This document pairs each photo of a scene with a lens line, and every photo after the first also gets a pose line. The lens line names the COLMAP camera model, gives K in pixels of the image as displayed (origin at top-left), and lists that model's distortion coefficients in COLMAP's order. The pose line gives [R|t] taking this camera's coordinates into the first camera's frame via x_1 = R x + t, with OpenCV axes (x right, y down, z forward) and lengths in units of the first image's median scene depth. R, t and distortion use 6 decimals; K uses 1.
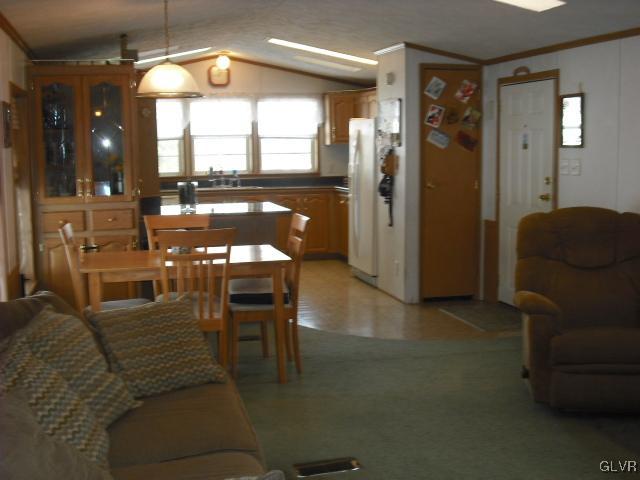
lens RADIAL K [[836.9, 0, 320.0], [0, 836.9, 240.0], [0, 0, 1]] dist [-0.083846, -0.033849]
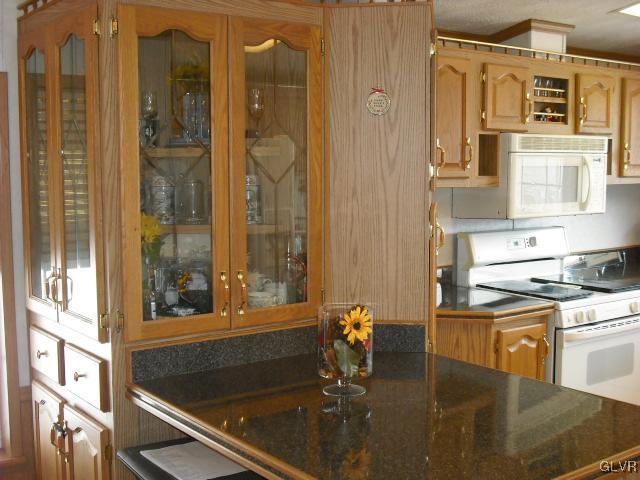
lens RADIAL K [[836.9, 0, 320.0], [0, 836.9, 240.0], [0, 0, 1]] dist [-0.083846, -0.033849]
pose [[0.375245, 0.103882, -0.921086, 0.093910], [-0.114235, 0.991308, 0.065263, -0.077072], [0.919859, 0.080731, 0.383851, 0.570319]]
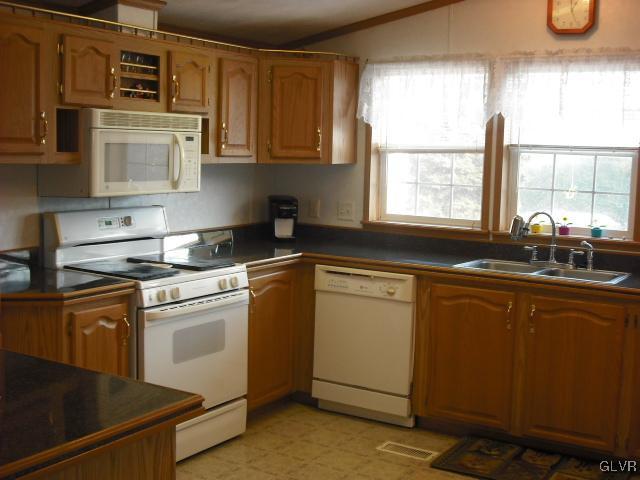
lens RADIAL K [[836.9, 0, 320.0], [0, 836.9, 240.0], [0, 0, 1]] dist [-0.083846, -0.033849]
pose [[0.690417, 0.110475, -0.714927, 0.108801], [-0.118970, 0.992154, 0.038423, -0.078936], [0.713562, 0.058527, 0.698143, 0.610858]]
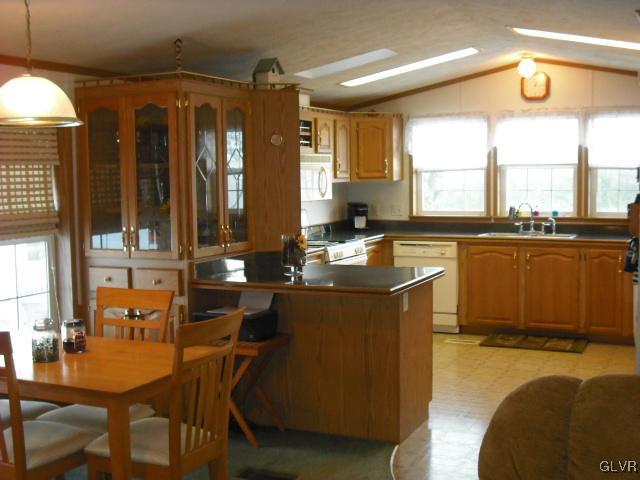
lens RADIAL K [[836.9, 0, 320.0], [0, 836.9, 240.0], [0, 0, 1]] dist [-0.083846, -0.033849]
pose [[0.773781, 0.054464, -0.631107, 0.209356], [-0.070427, 0.997517, -0.000264, -0.043975], [0.629526, 0.044651, 0.775695, 0.299774]]
